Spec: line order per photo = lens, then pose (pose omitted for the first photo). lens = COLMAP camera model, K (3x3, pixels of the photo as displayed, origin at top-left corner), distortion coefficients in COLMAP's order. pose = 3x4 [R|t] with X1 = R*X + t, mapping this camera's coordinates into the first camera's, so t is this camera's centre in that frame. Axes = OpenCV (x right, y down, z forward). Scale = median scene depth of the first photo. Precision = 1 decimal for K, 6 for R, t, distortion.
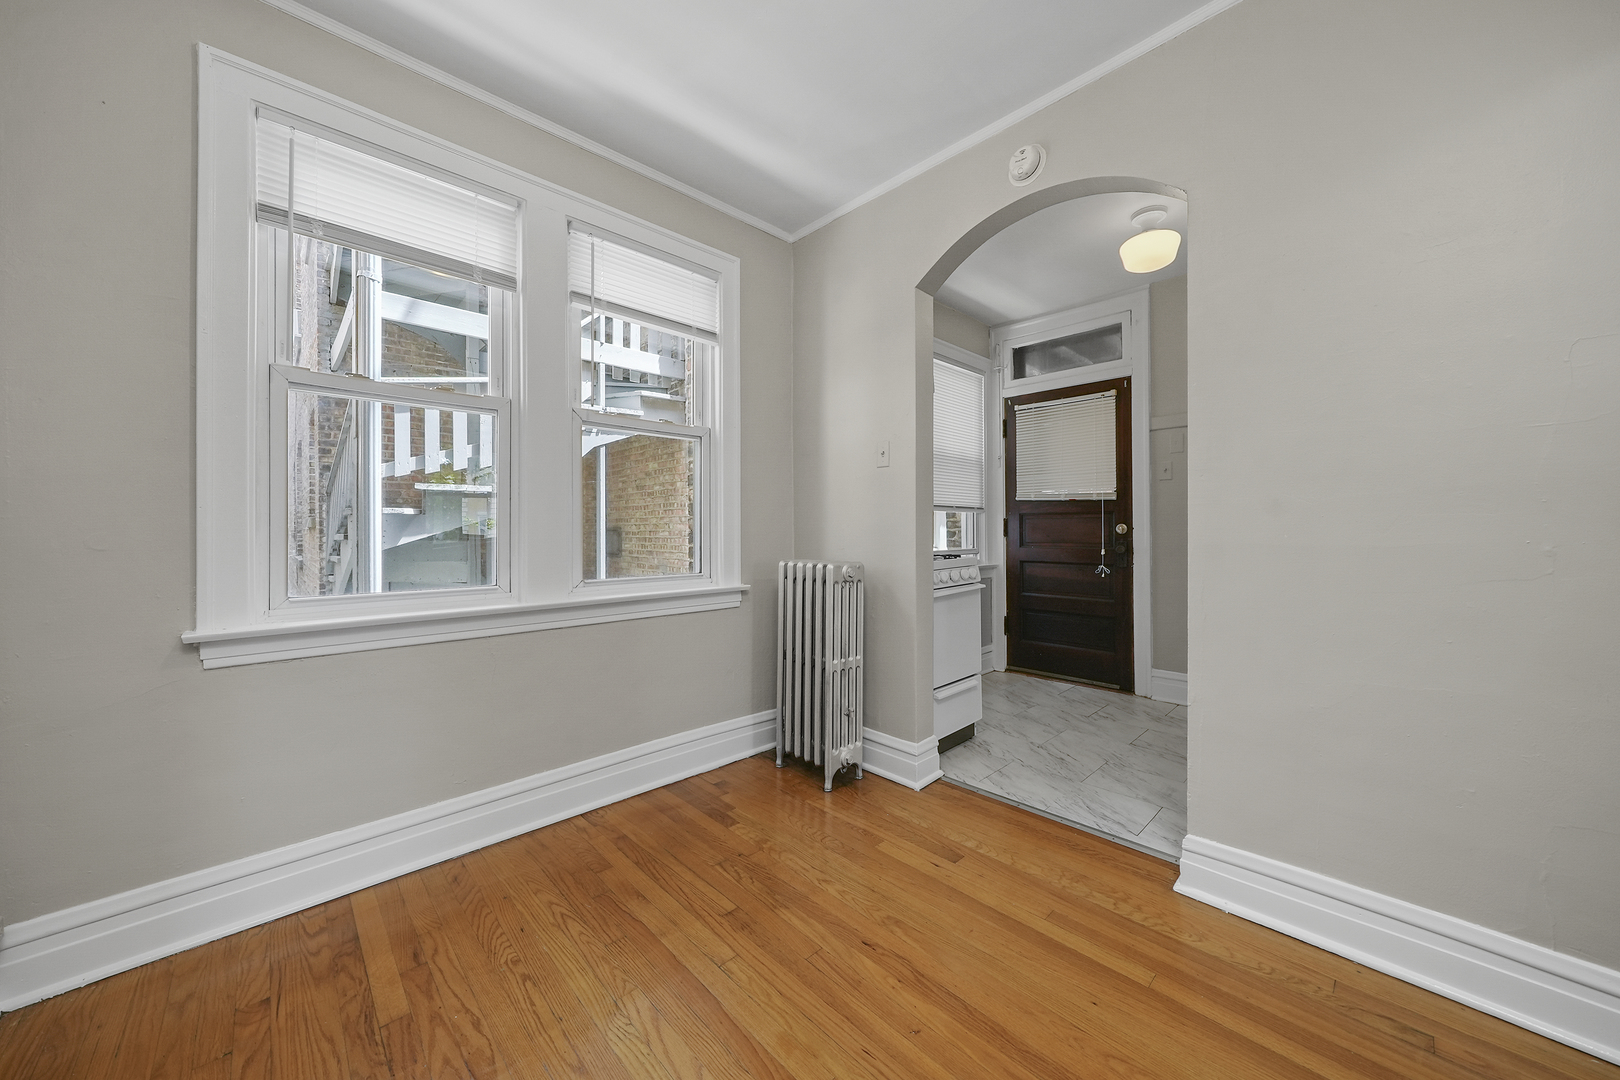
lens RADIAL K [[570.4, 0, 804.5], [0, 570.4, 524.6], [0, 0, 1]] dist [-0.002544, -0.000215]
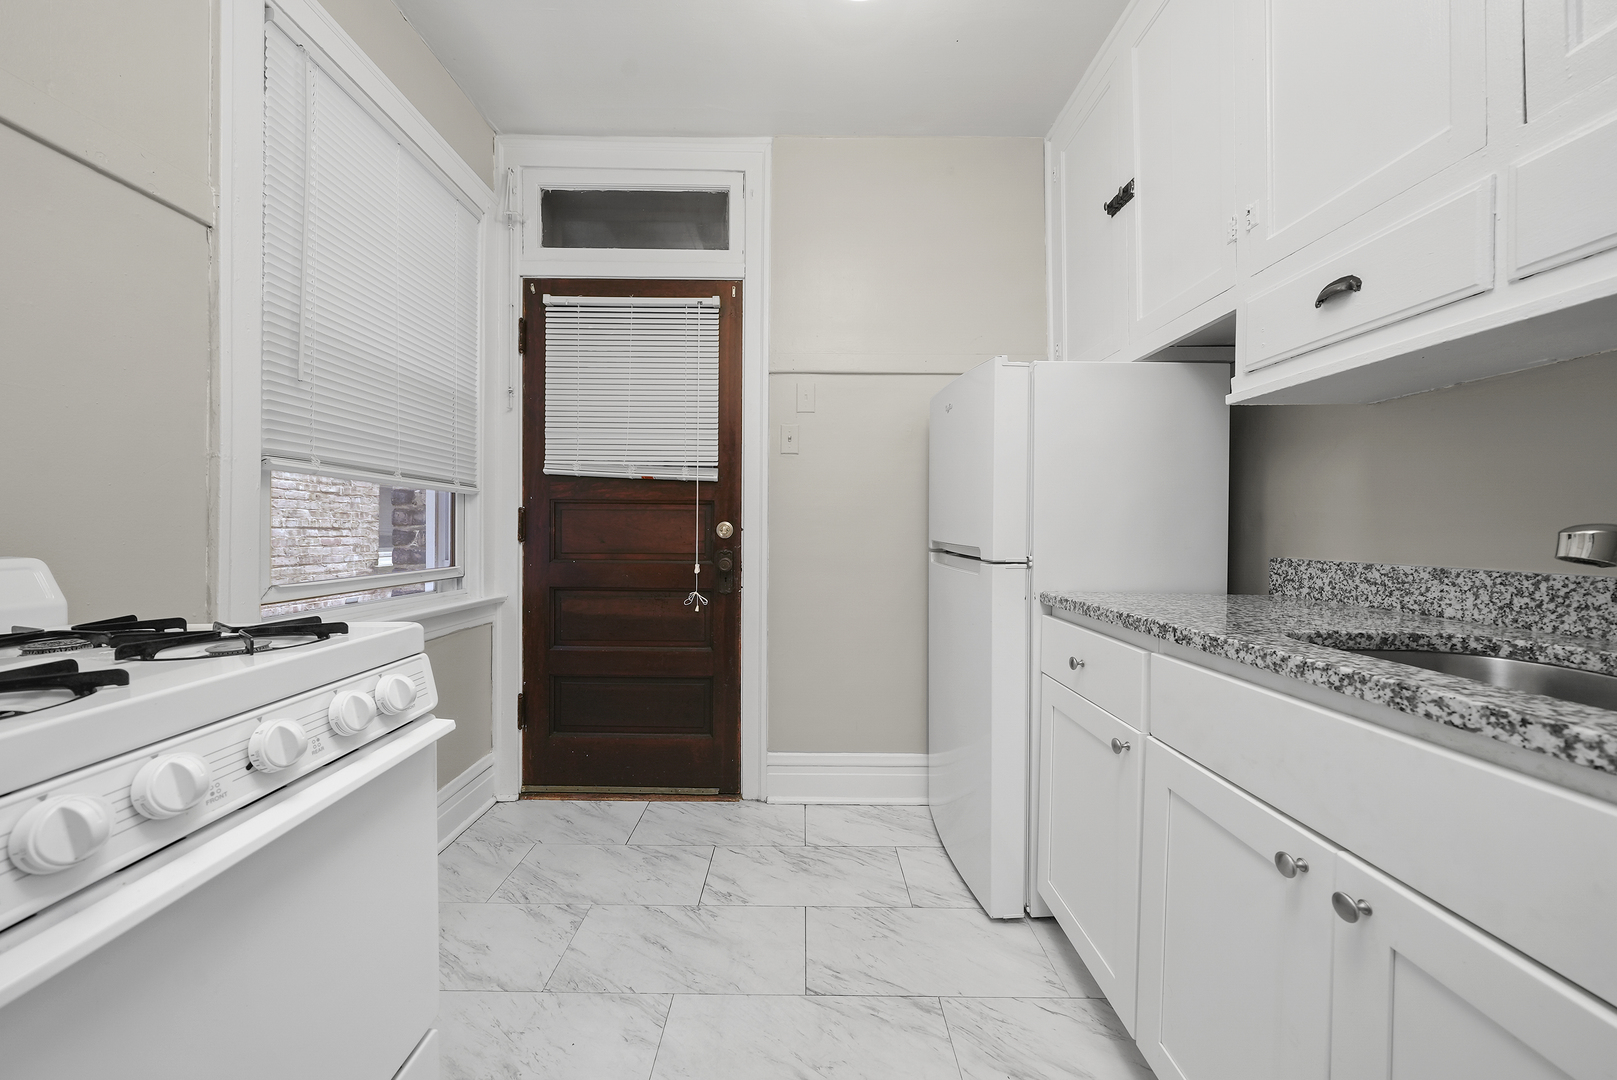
lens RADIAL K [[556.6, 0, 799.1], [0, 556.6, 536.6], [0, 0, 1]] dist [-0.002108, -0.000132]
pose [[0.690339, 0.002654, 0.723481, 0.181323], [-0.017063, 0.999775, 0.012614, 0.005589], [-0.723285, -0.021052, 0.690229, 0.531637]]
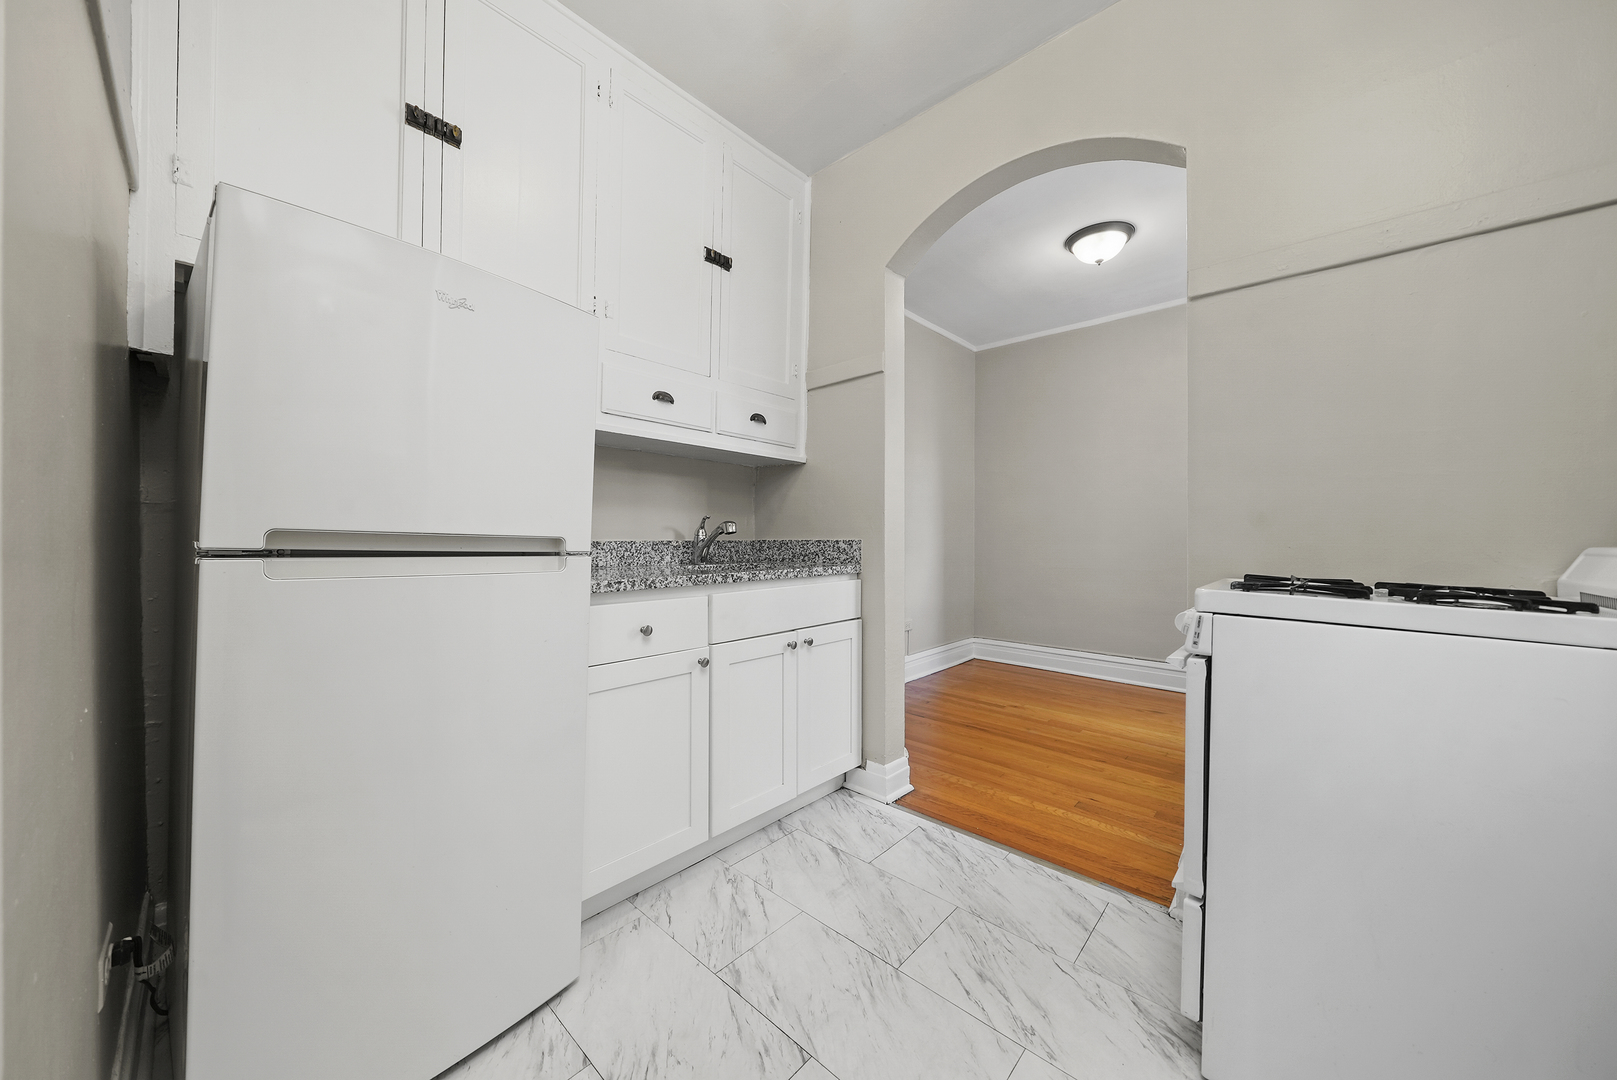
lens RADIAL K [[556.6, 0, 799.1], [0, 556.6, 536.6], [0, 0, 1]] dist [-0.002108, -0.000132]
pose [[-0.998040, 0.000407, -0.062578, 0.458814], [0.000427, 1.000000, -0.000313, 0.015635], [0.062577, -0.000339, -0.998040, 1.055812]]
